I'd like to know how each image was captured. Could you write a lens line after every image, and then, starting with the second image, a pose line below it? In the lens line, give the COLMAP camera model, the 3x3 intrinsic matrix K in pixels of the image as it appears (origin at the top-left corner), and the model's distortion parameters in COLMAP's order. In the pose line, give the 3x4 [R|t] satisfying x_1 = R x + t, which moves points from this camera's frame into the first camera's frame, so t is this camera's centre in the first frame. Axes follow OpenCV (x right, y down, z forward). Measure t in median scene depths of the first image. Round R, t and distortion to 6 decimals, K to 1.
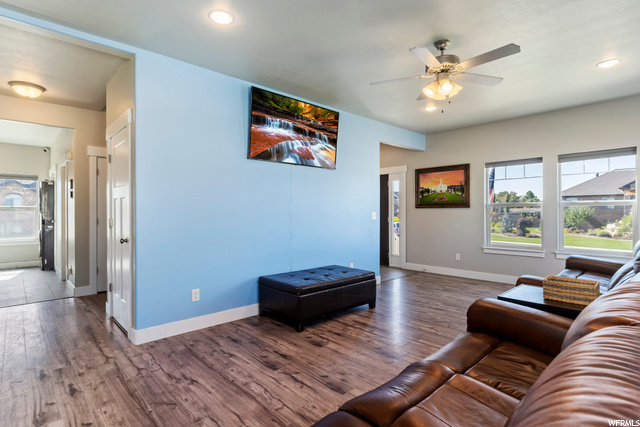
lens RADIAL K [[330.1, 0, 312.7], [0, 330.1, 212.6], [0, 0, 1]] dist [0.000180, -0.002065]
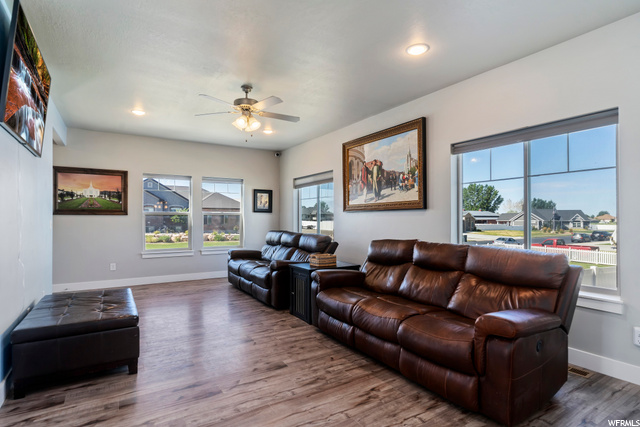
lens RADIAL K [[330.1, 0, 324.0], [0, 330.1, 225.2], [0, 0, 1]] dist [0.000180, -0.002065]
pose [[0.185260, -0.019204, 0.982502, -0.481435], [0.002438, 0.999815, 0.019082, -0.002247], [-0.982686, -0.001140, 0.185273, 0.277769]]
